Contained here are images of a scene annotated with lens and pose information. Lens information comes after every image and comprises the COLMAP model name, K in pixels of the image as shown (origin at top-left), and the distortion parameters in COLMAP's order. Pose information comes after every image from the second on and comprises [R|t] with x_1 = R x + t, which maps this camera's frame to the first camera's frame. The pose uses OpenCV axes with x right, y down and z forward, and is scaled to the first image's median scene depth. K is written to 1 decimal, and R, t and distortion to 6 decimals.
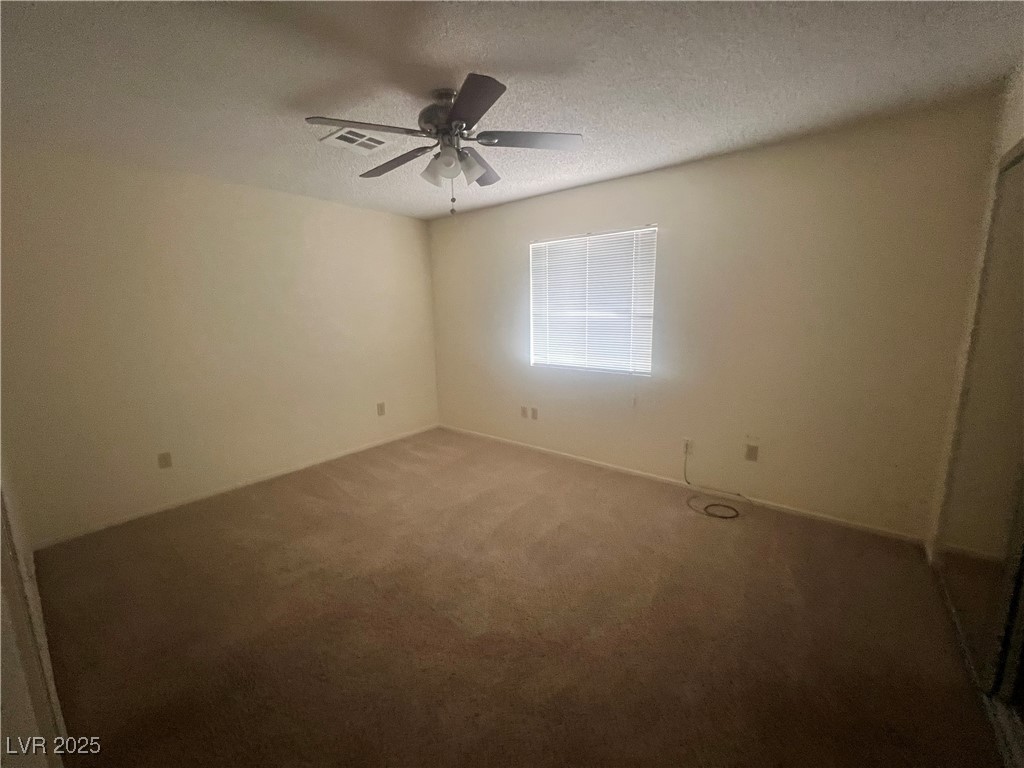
lens RADIAL K [[410.7, 0, 512.4], [0, 410.7, 383.0], [0, 0, 1]] dist [0.002494, 0.000238]
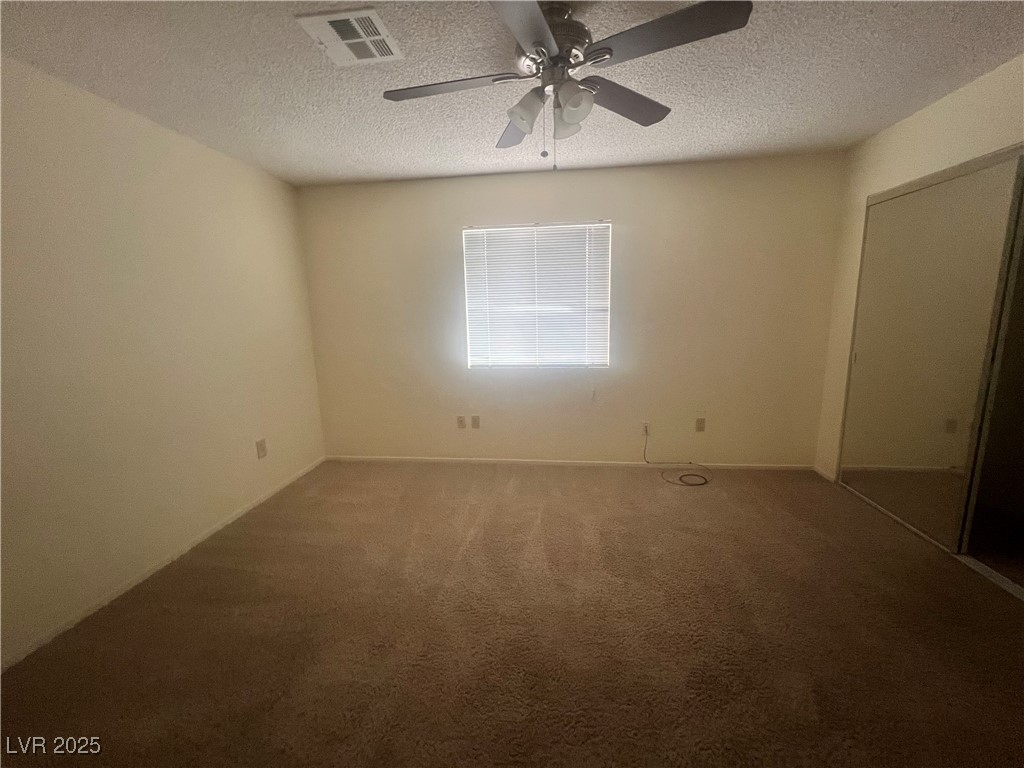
lens RADIAL K [[408.7, 0, 511.9], [0, 408.7, 383.0], [0, 0, 1]] dist [-0.002536, -0.000019]
pose [[0.847958, -0.098278, 0.520874, -0.405832], [0.102699, 0.994502, 0.020452, -0.023532], [-0.520020, 0.036151, 0.853389, 0.246208]]
